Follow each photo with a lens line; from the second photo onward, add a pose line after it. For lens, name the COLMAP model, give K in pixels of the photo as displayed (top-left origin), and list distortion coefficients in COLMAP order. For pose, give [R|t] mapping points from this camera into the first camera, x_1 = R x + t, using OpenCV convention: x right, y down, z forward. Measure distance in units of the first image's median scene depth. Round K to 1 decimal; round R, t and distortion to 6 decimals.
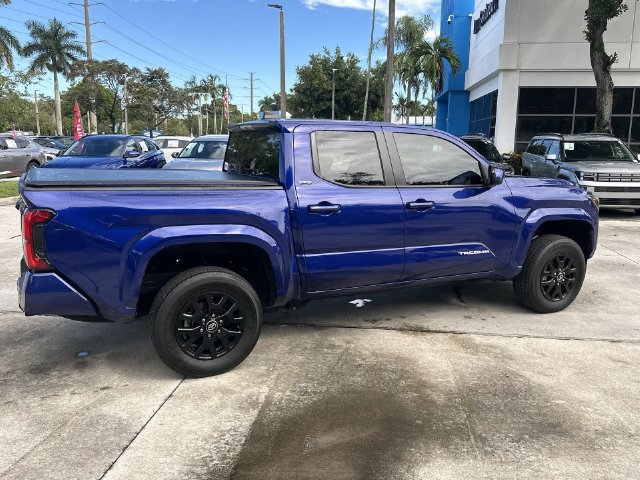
lens RADIAL K [[541.7, 0, 322.5], [0, 541.7, 236.2], [0, 0, 1]] dist [0.096785, -0.164419]
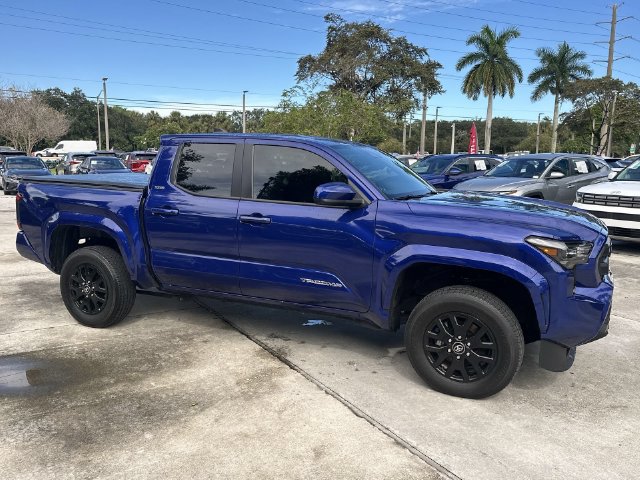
lens RADIAL K [[541.7, 0, 316.3], [0, 541.7, 242.6], [0, 0, 1]] dist [0.096785, -0.164419]
pose [[0.616689, 0.120375, -0.777949, 0.922974], [-0.140766, 0.989174, 0.041472, -0.066269], [0.774519, 0.083933, 0.626958, 0.449622]]
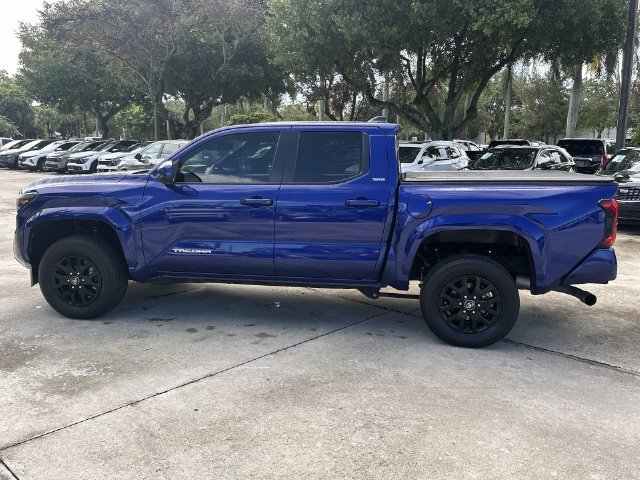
lens RADIAL K [[541.7, 0, 323.4], [0, 541.7, 238.1], [0, 0, 1]] dist [0.096785, -0.164419]
pose [[-0.815335, -0.115292, 0.567395, -0.639639], [0.076410, 0.949976, 0.302831, -0.329006], [-0.573926, 0.290263, -0.765739, 1.929560]]
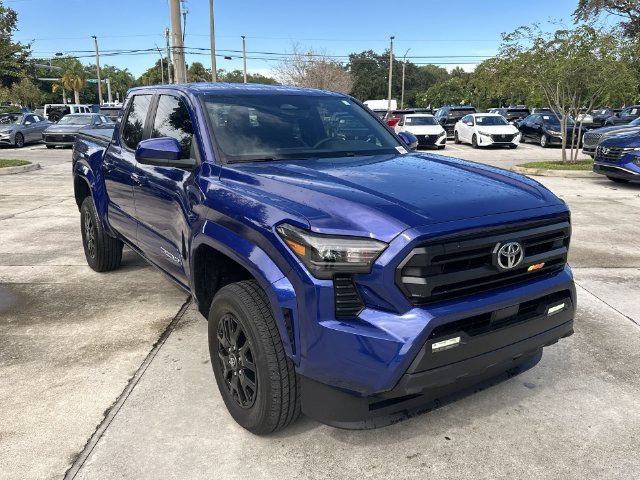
lens RADIAL K [[541.7, 0, 317.6], [0, 541.7, 235.0], [0, 0, 1]] dist [0.096785, -0.164419]
pose [[0.119417, 0.210483, -0.970277, 1.013467], [-0.172273, 0.966839, 0.188534, -0.171218], [0.977784, 0.144639, 0.151717, 1.072077]]
